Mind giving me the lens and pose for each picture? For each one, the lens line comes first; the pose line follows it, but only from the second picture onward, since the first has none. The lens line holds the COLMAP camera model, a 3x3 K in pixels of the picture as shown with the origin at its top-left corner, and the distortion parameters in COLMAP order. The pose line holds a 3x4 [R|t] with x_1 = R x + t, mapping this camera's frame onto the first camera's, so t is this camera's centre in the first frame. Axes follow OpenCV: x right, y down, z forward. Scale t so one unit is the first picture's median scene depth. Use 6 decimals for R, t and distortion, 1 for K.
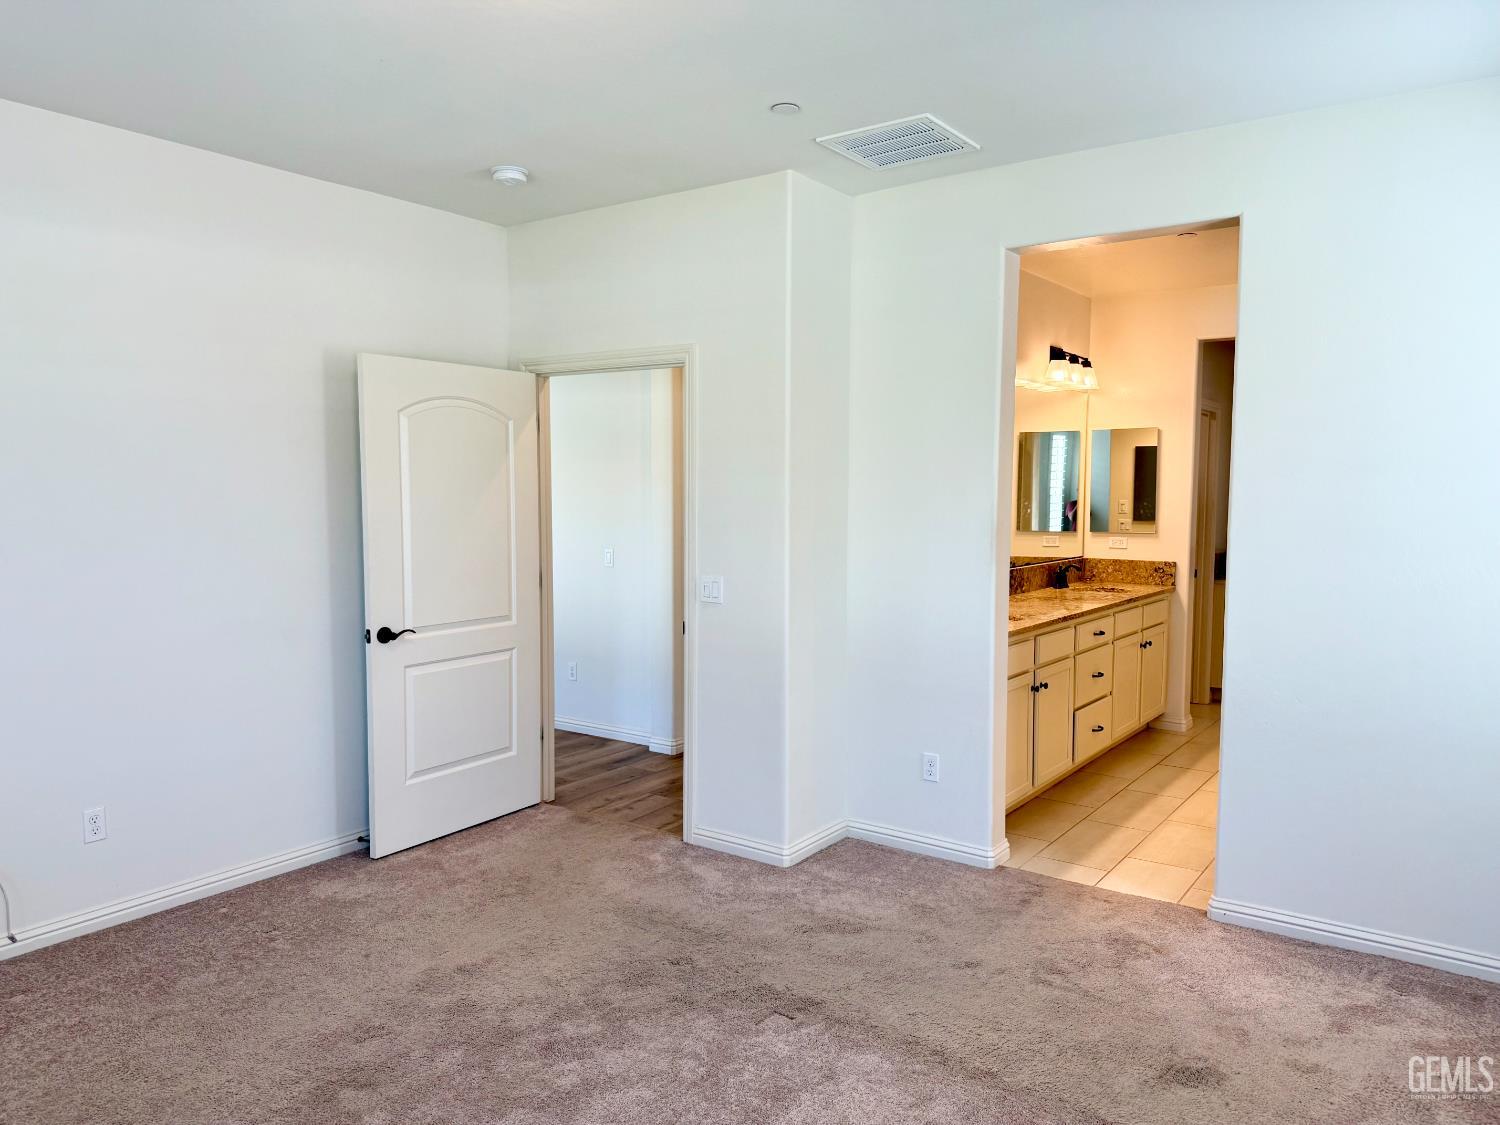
lens RADIAL K [[1049.0, 0, 748.0], [0, 1049.0, 572.5], [0, 0, 1]] dist [0.008352, 0.000301]
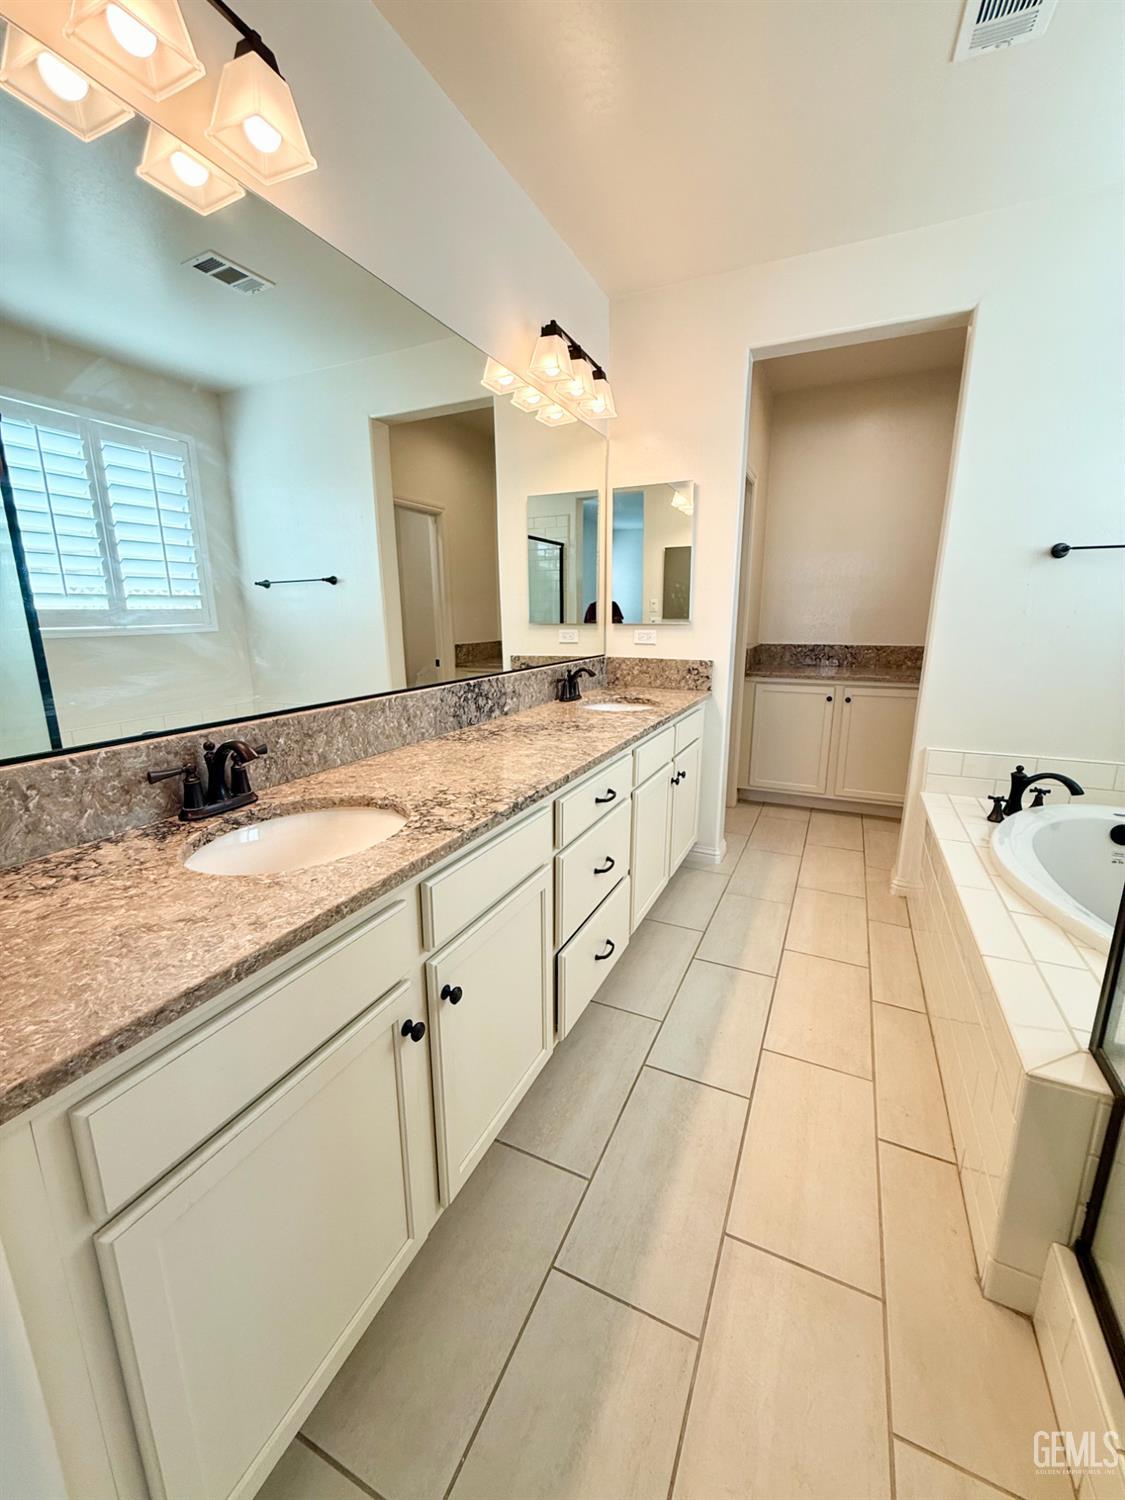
lens RADIAL K [[600.8, 0, 568.9], [0, 600.8, 744.9], [0, 0, 1]] dist [-0.000821, 0.000055]
pose [[0.980520, -0.050627, 0.189784, 0.208940], [0.024018, 0.989865, 0.139969, -0.013040], [-0.194947, -0.132684, 0.971798, 0.565807]]
